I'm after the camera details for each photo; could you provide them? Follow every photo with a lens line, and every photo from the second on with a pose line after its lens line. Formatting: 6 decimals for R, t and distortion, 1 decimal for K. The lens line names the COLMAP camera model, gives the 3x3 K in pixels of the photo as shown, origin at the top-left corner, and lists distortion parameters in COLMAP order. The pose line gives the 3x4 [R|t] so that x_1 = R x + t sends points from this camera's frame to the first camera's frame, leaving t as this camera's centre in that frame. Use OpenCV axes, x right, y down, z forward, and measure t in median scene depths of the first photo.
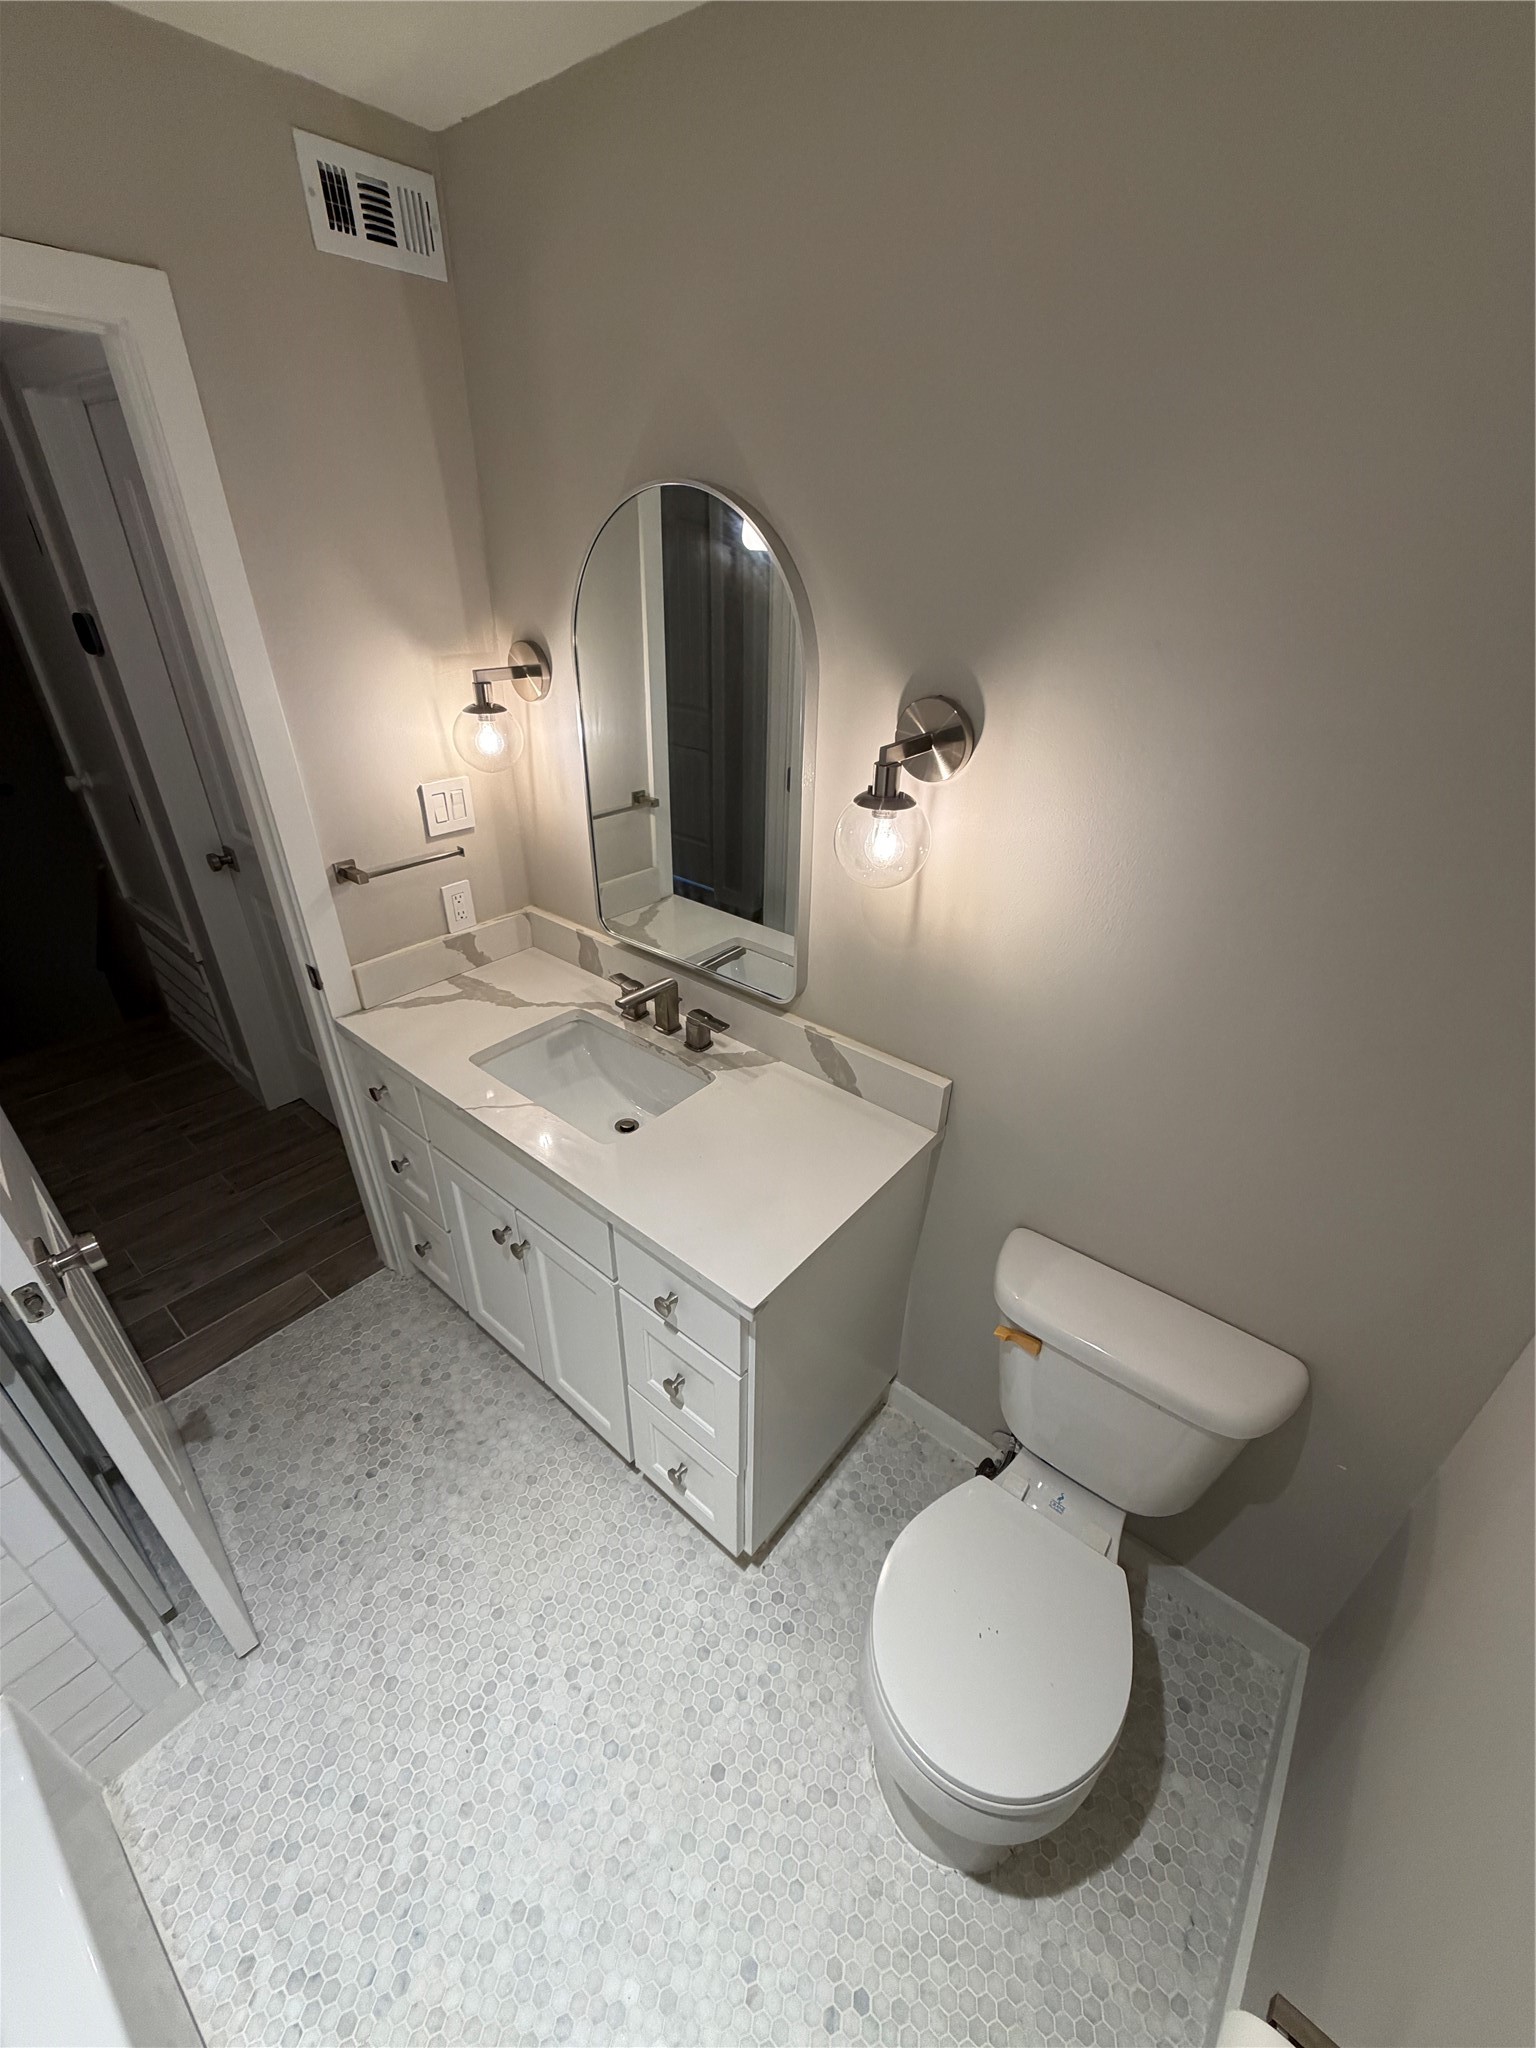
lens RADIAL K [[817.2, 0, 768.5], [0, 817.2, 1020.5], [0, 0, 1]] dist [-0.002457, 0.000162]
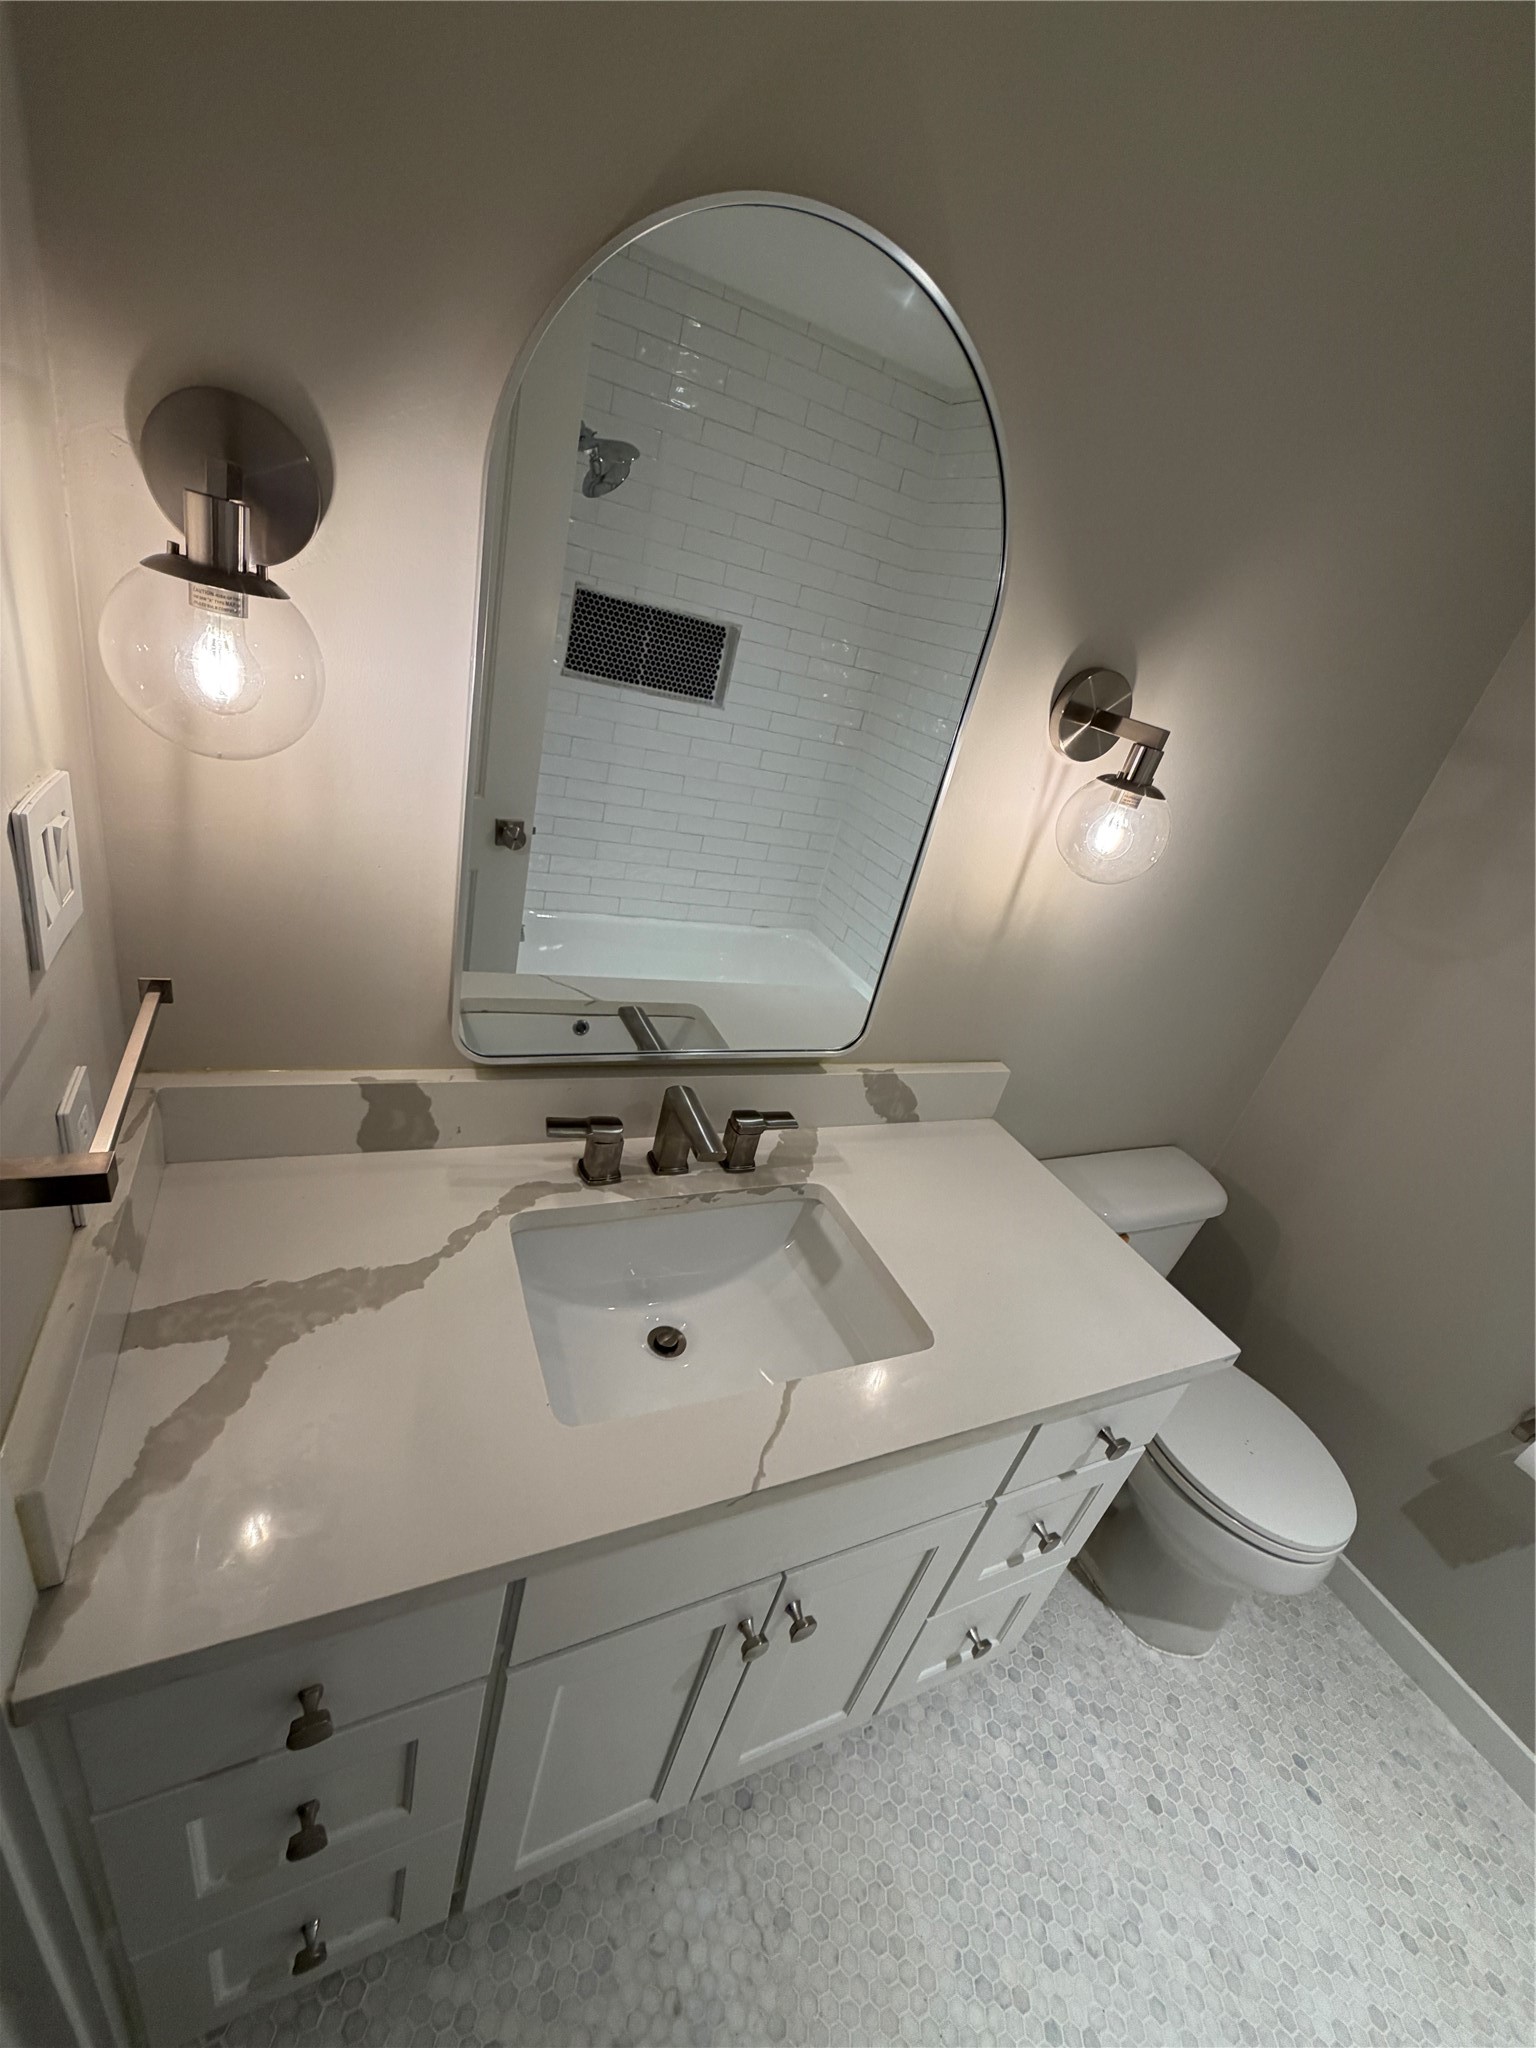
lens RADIAL K [[817.2, 0, 769.3], [0, 817.2, 1017.2], [0, 0, 1]] dist [-0.002457, 0.000162]
pose [[0.429135, -0.317398, 0.845637, -0.599939], [0.234973, 0.943220, 0.234784, -0.231311], [-0.872142, 0.097948, 0.479348, 0.644422]]
